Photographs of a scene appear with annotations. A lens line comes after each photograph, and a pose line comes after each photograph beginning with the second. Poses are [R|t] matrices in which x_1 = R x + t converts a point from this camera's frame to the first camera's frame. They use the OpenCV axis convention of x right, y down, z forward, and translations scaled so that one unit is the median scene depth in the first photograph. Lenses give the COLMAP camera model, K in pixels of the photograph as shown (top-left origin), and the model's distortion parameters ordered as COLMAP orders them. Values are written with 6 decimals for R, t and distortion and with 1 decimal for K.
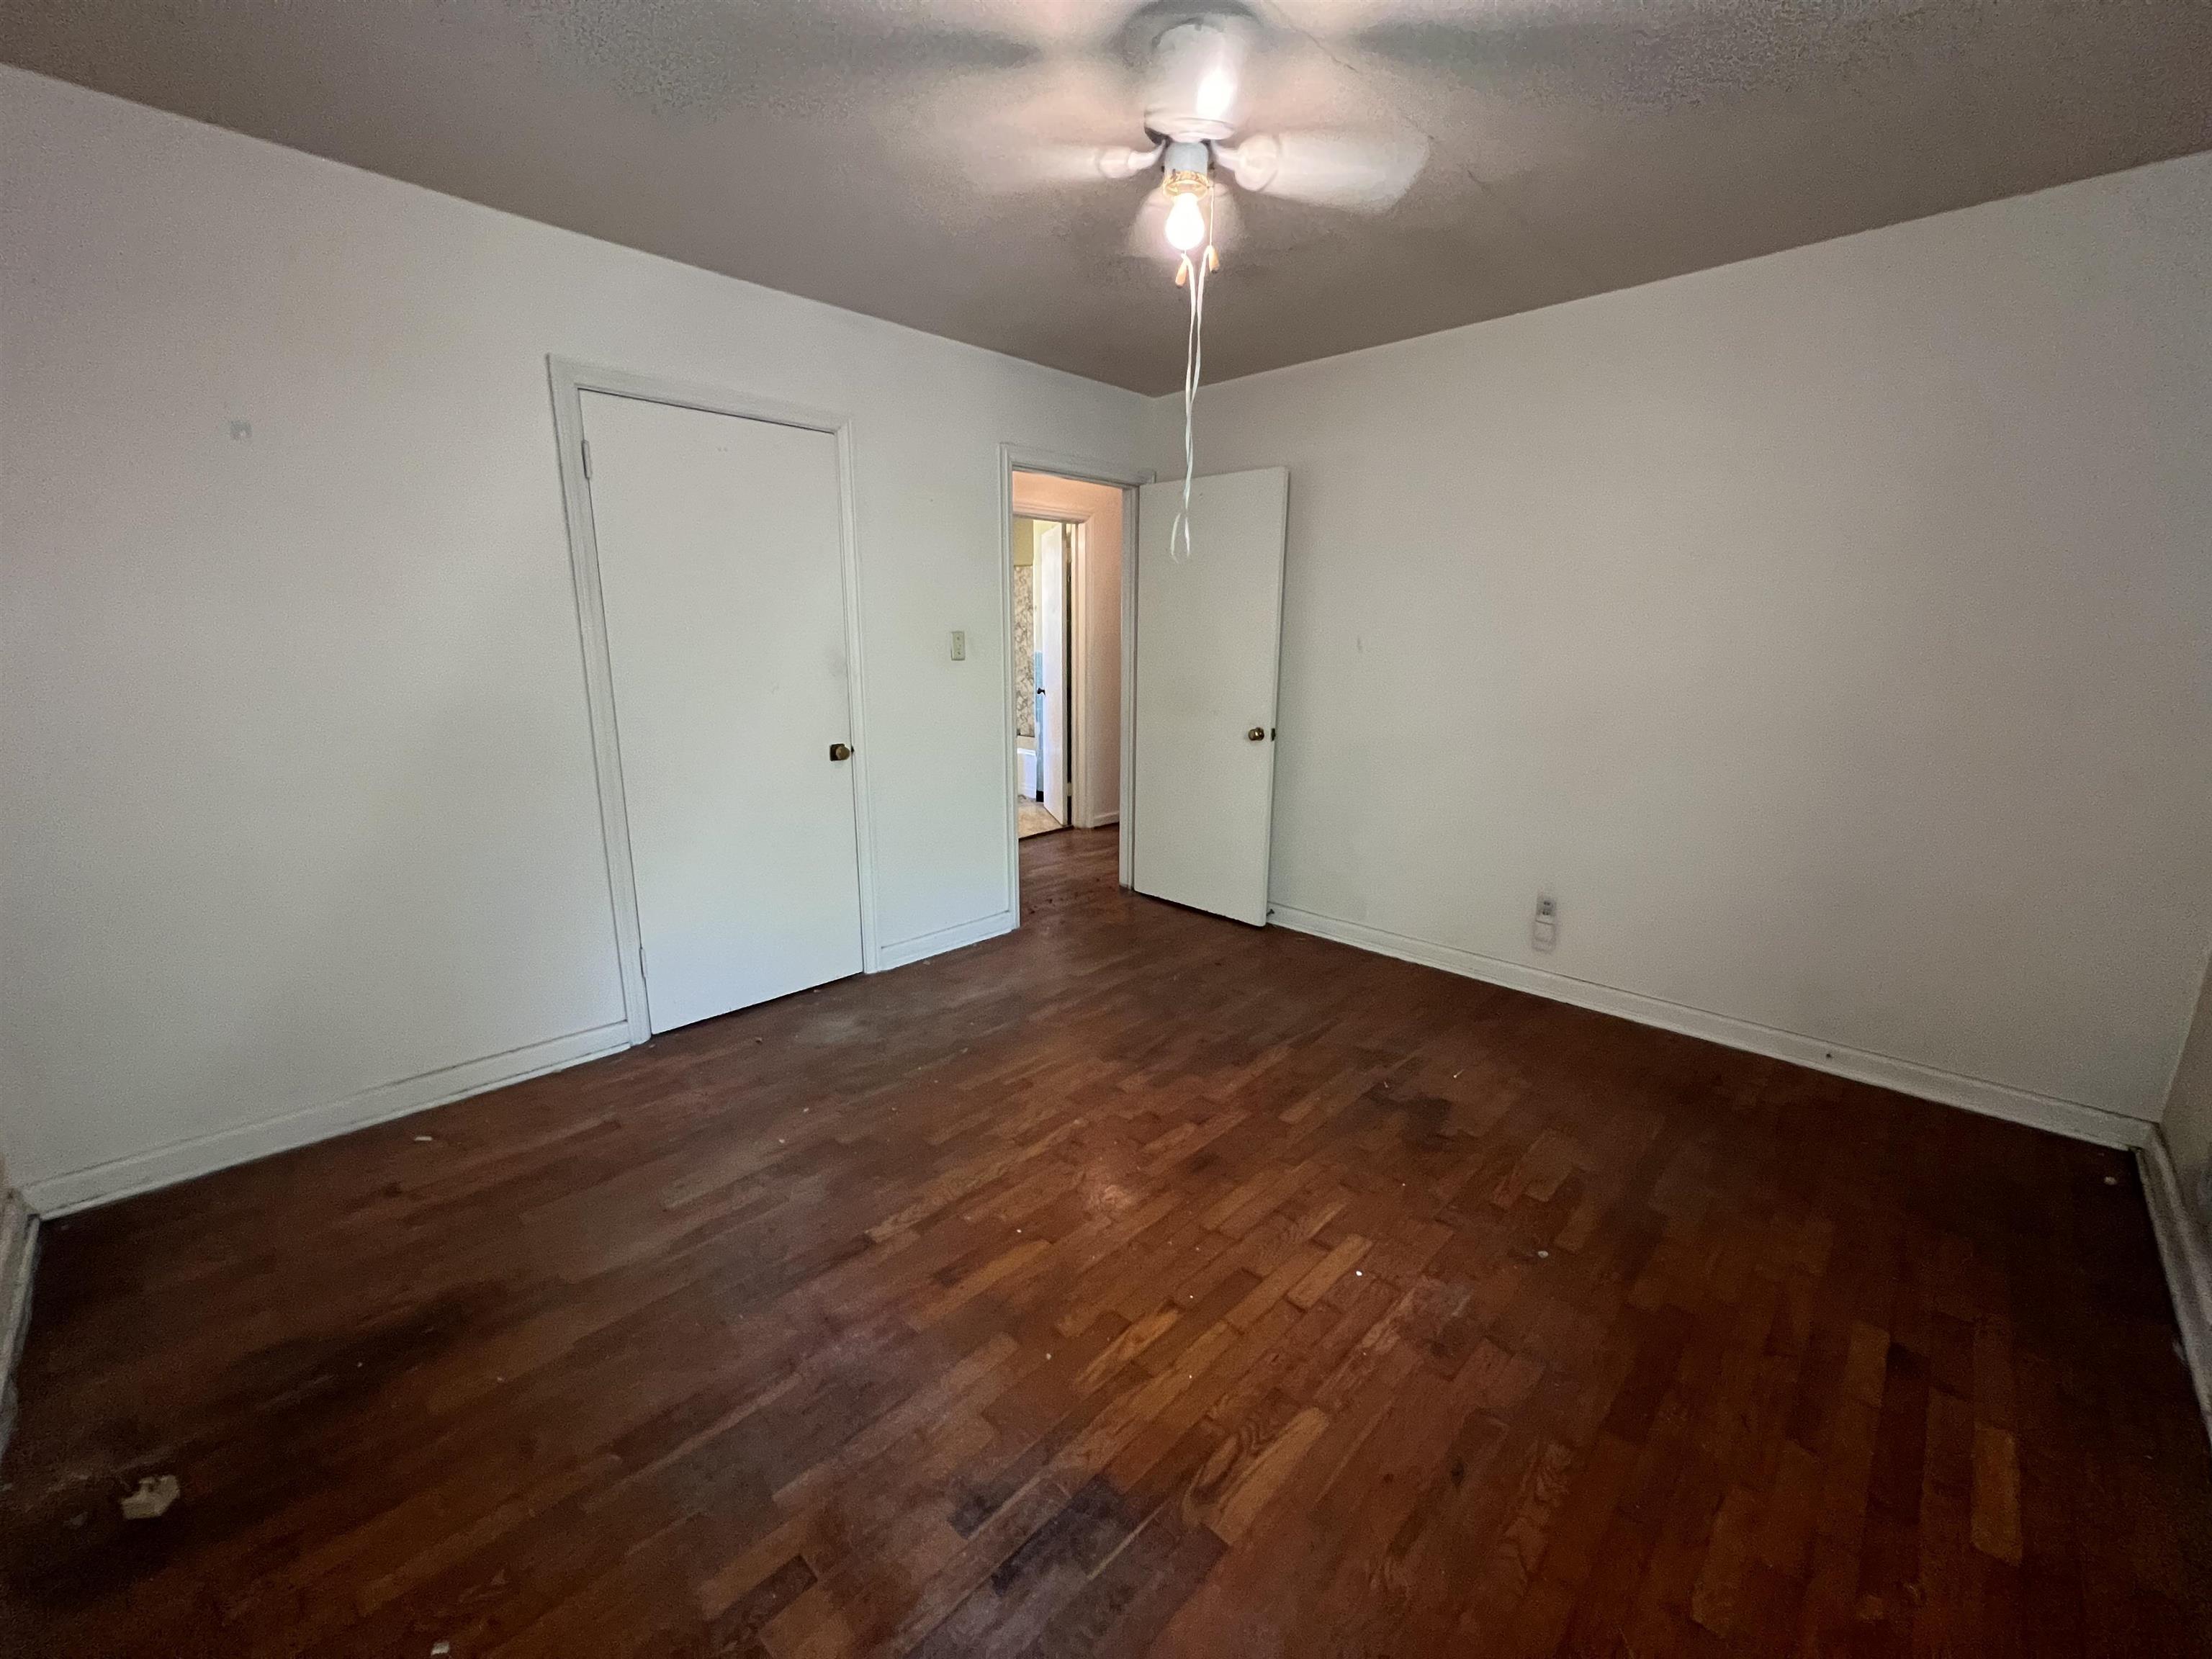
lens RADIAL K [[885.5, 0, 1107.8], [0, 885.5, 825.9], [0, 0, 1]] dist [-0.002192, 0.000893]
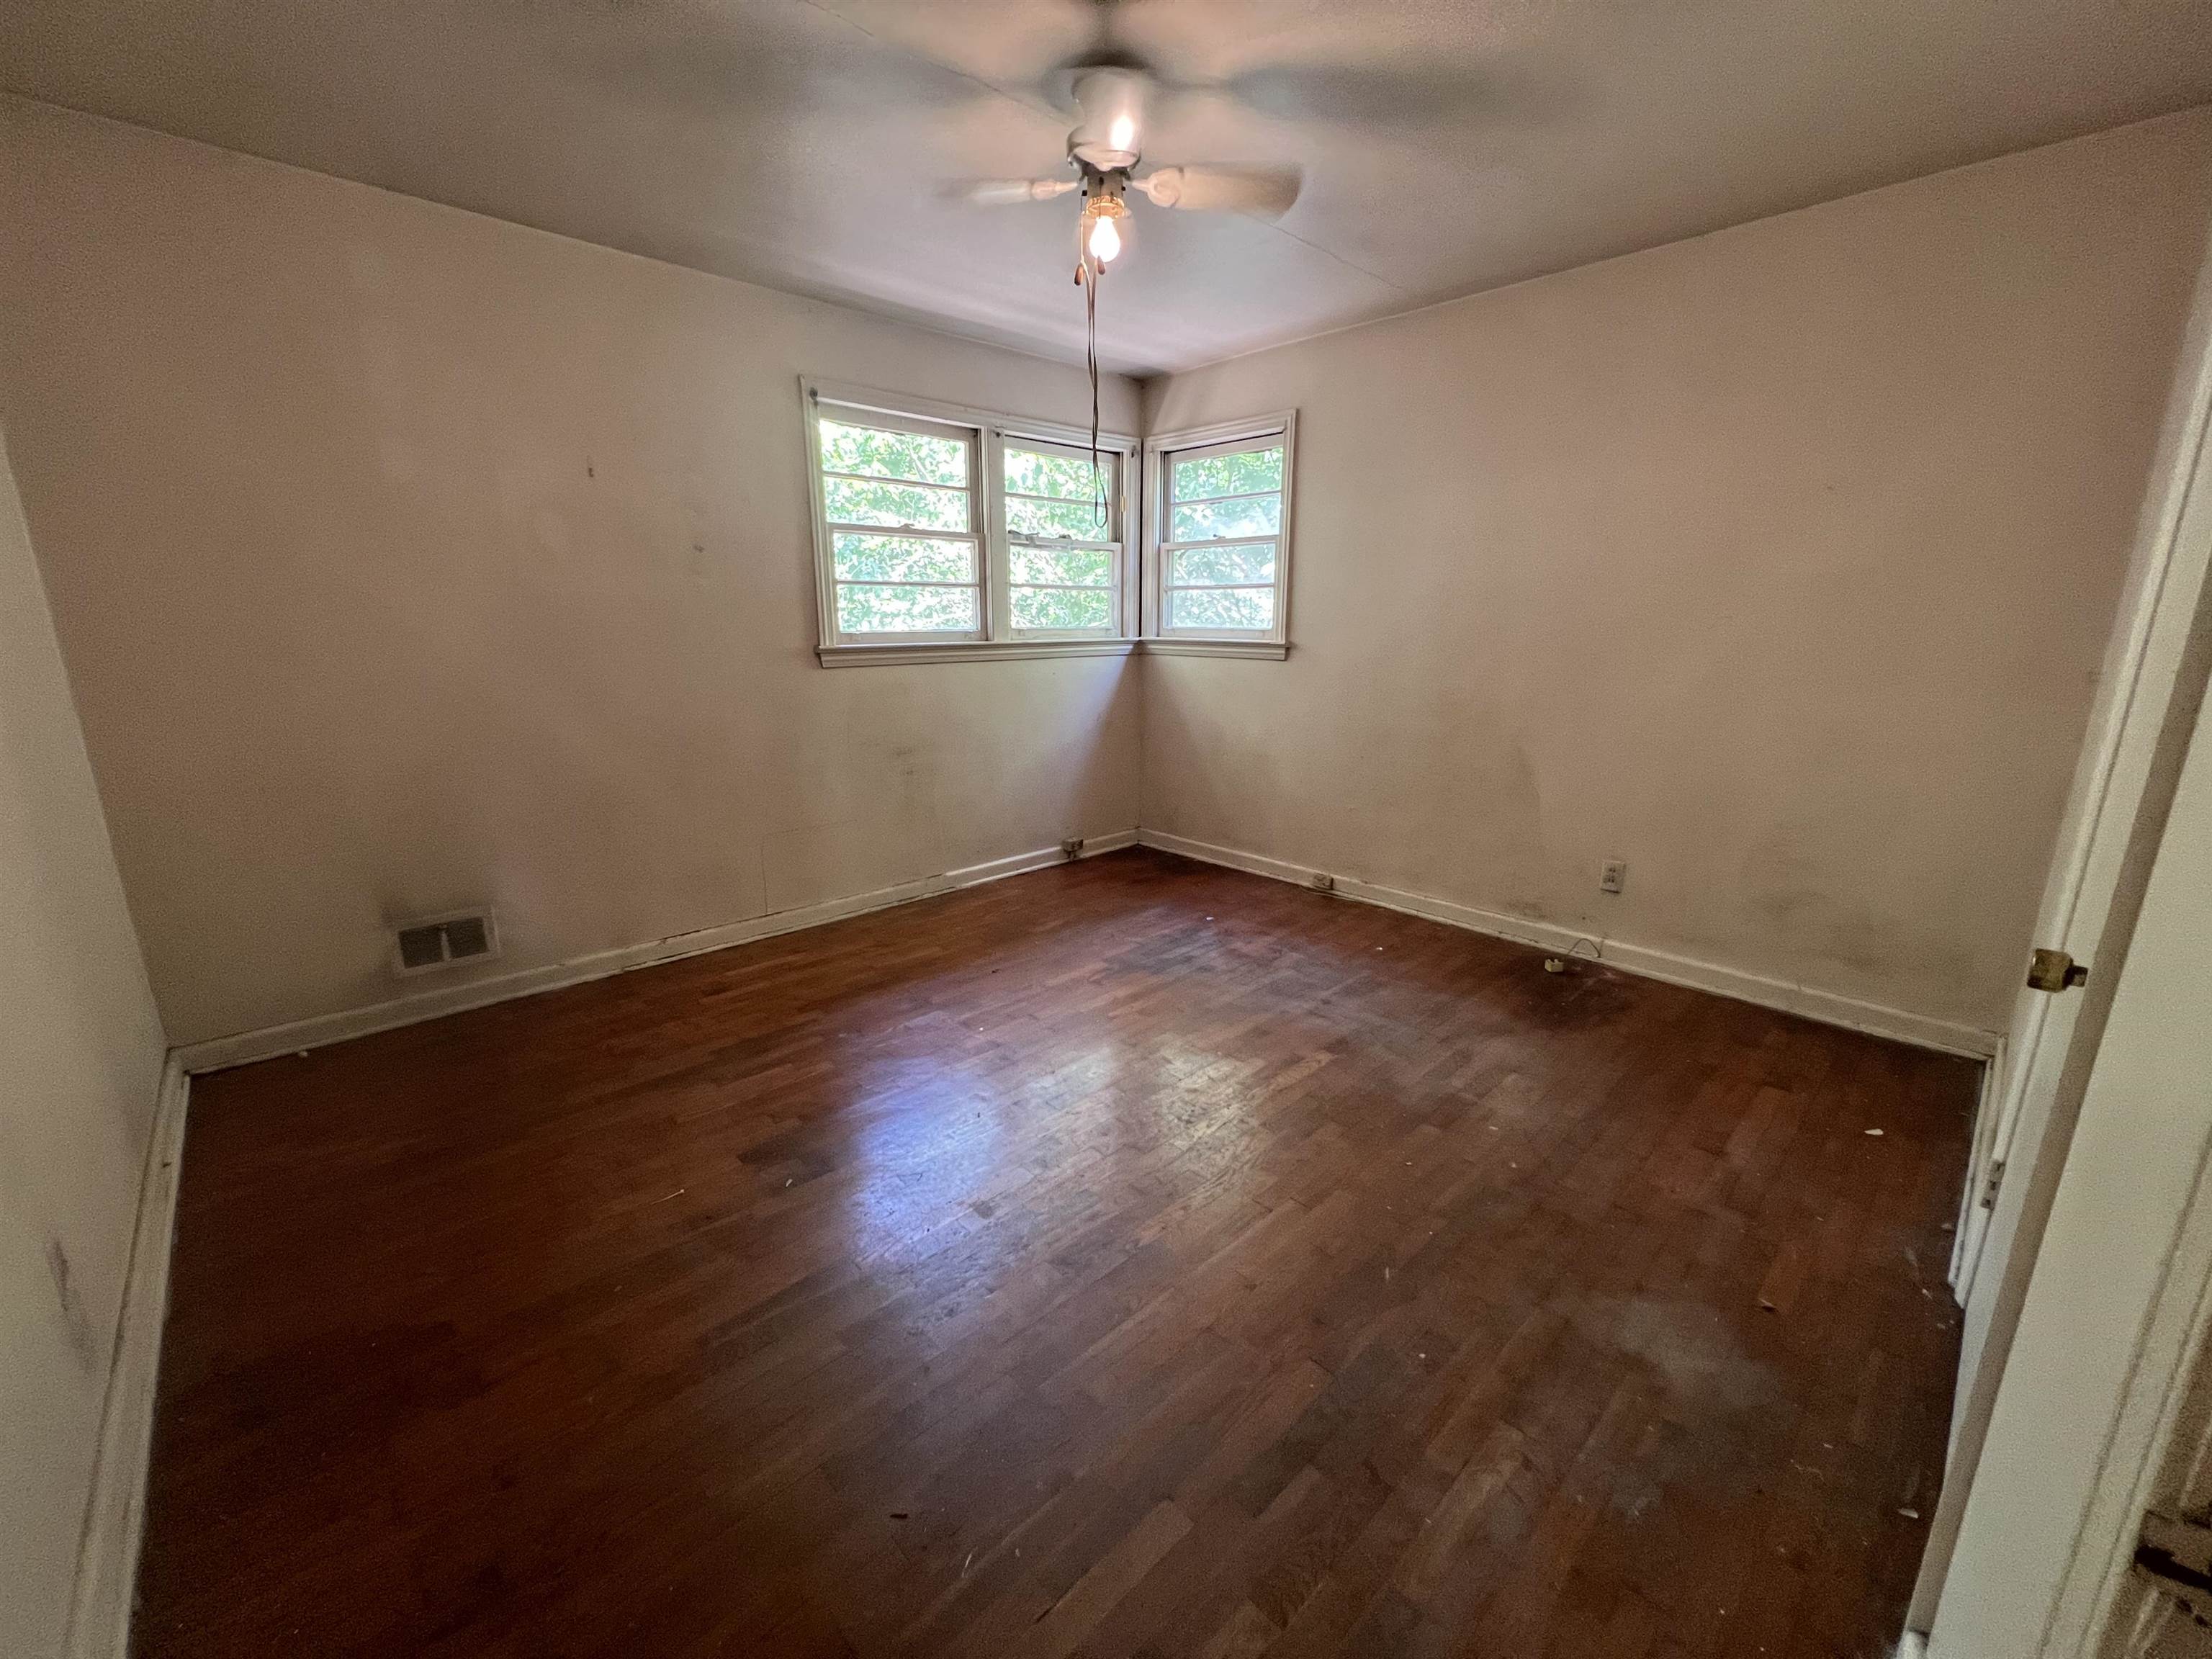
lens RADIAL K [[885.5, 0, 1106.6], [0, 885.5, 835.7], [0, 0, 1]] dist [-0.002192, 0.000893]
pose [[-0.999073, -0.017361, 0.039404, 0.021005], [0.002375, 0.891509, 0.452996, -0.442986], [-0.042994, 0.452669, -0.890641, 2.125560]]
